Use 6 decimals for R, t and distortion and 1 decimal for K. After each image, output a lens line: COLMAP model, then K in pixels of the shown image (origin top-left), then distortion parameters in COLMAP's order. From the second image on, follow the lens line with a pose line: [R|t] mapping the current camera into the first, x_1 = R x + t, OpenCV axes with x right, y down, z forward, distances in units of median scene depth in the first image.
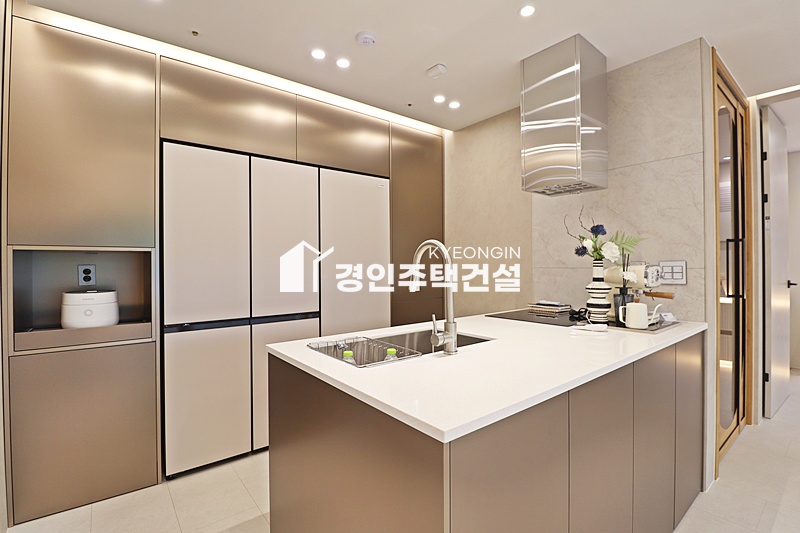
lens RADIAL K [[370.1, 0, 406.9], [0, 370.1, 264.0], [0, 0, 1]] dist [-0.005921, -0.009862]
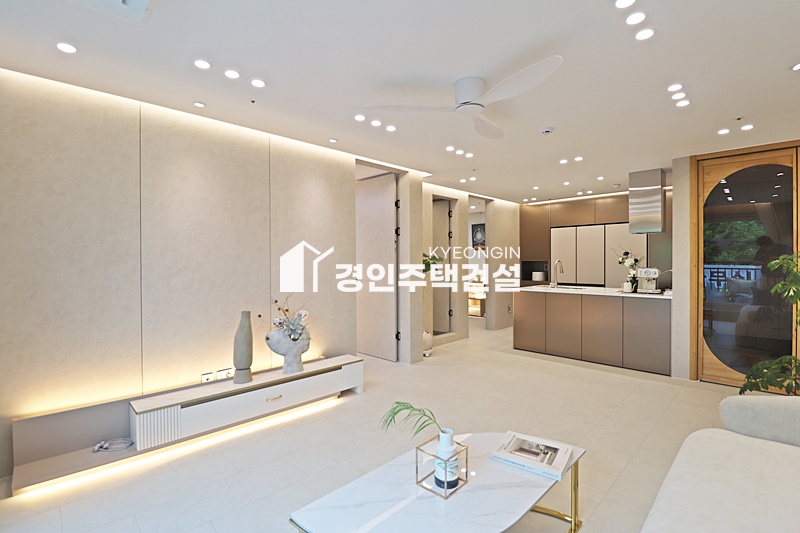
lens RADIAL K [[370.1, 0, 405.6], [0, 370.1, 264.0], [0, 0, 1]] dist [-0.005921, -0.009862]
pose [[0.106816, 0.013909, -0.994181, 2.470203], [0.005153, 0.999881, 0.014542, -0.057154], [0.994265, -0.006677, 0.106732, -0.668081]]
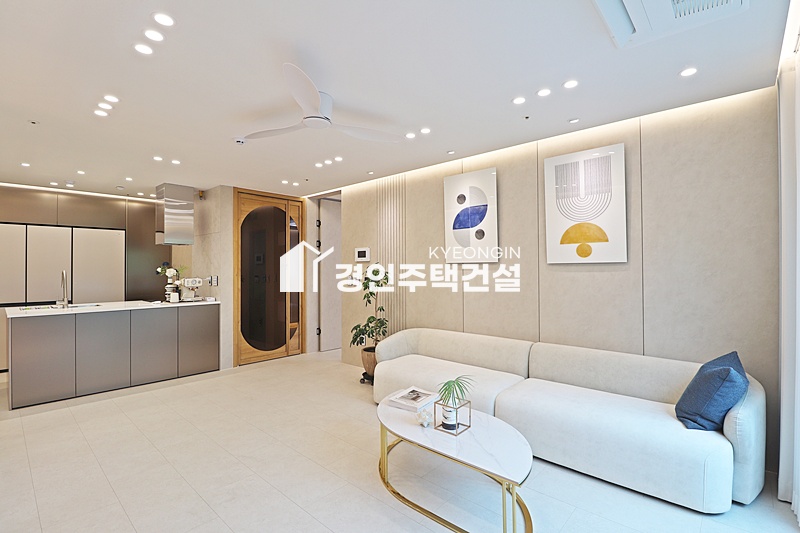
lens RADIAL K [[370.1, 0, 408.5], [0, 370.1, 265.5], [0, 0, 1]] dist [-0.005921, -0.009862]
pose [[0.986387, 0.004213, 0.164384, 1.489656], [-0.002698, 0.999952, -0.009437, -0.053576], [-0.164416, 0.008865, 0.986351, -1.495479]]
